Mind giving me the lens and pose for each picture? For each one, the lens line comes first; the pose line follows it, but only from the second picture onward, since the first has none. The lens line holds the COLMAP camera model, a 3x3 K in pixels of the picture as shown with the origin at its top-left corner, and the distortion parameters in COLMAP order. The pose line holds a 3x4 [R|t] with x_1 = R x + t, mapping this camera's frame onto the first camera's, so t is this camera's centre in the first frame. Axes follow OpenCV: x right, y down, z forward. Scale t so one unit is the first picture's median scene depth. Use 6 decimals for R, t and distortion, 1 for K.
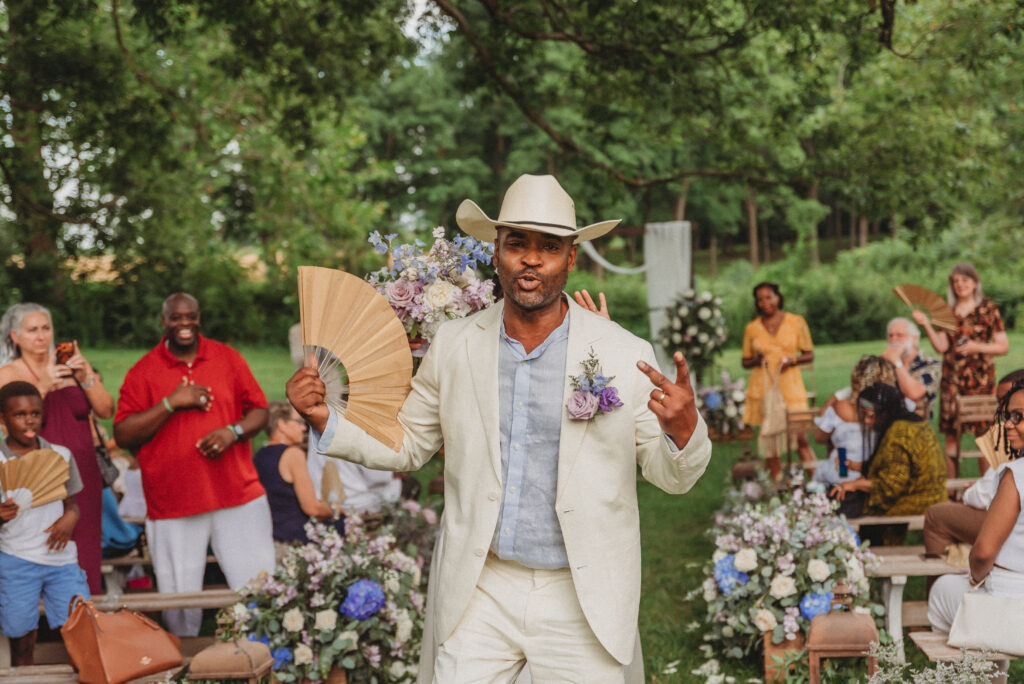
lens RADIAL K [[1744.0, 0, 512.0], [0, 1744.0, 342.0], [0, 0, 1]] dist [-0.041059, -0.067308]
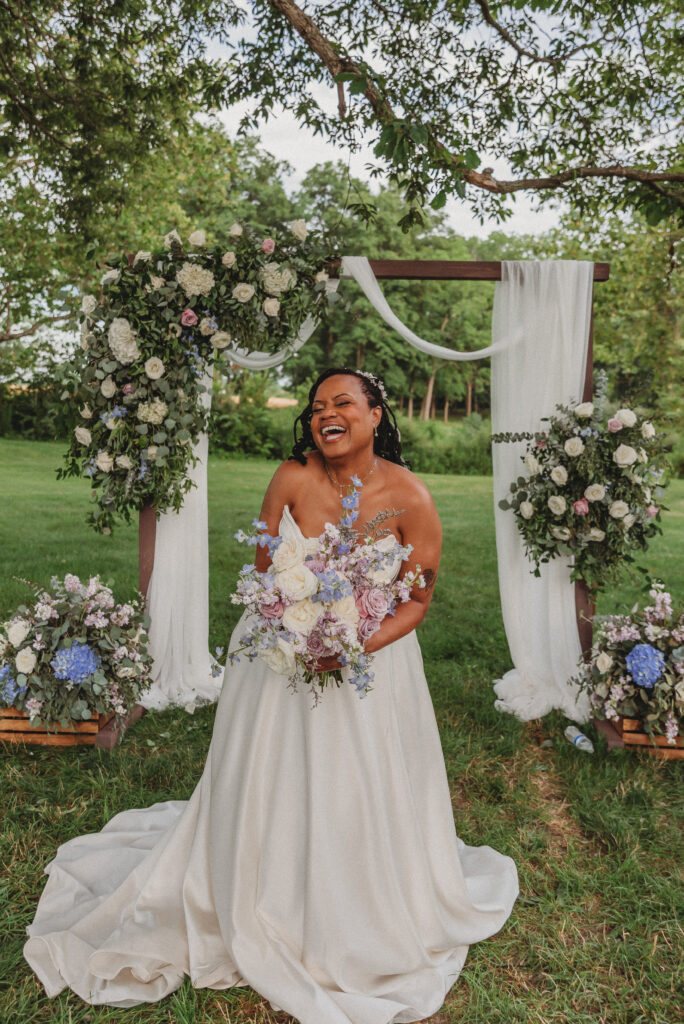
lens RADIAL K [[830.5, 0, 342.6], [0, 830.5, 444.7], [0, 0, 1]] dist [-0.004492, 0.000817]
pose [[0.997145, 0.075254, 0.006161, 0.035122], [-0.075207, 0.997140, -0.007527, -0.011543], [-0.006709, 0.007042, 0.999953, 0.754643]]
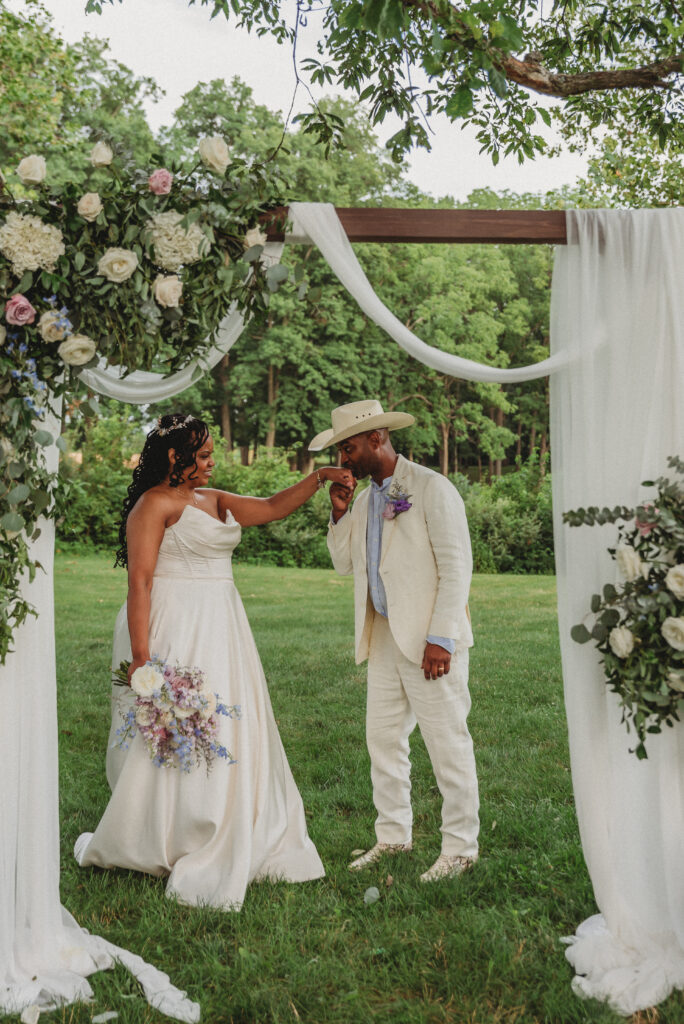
lens RADIAL K [[1307.0, 0, 332.2], [0, 1307.0, 499.8], [0, 0, 1]] dist [0.004281, -0.037101]
pose [[0.995748, 0.058021, 0.071553, 0.027479], [-0.055877, 0.997937, -0.031622, -0.012378], [-0.073241, 0.027489, 0.996935, 0.779106]]
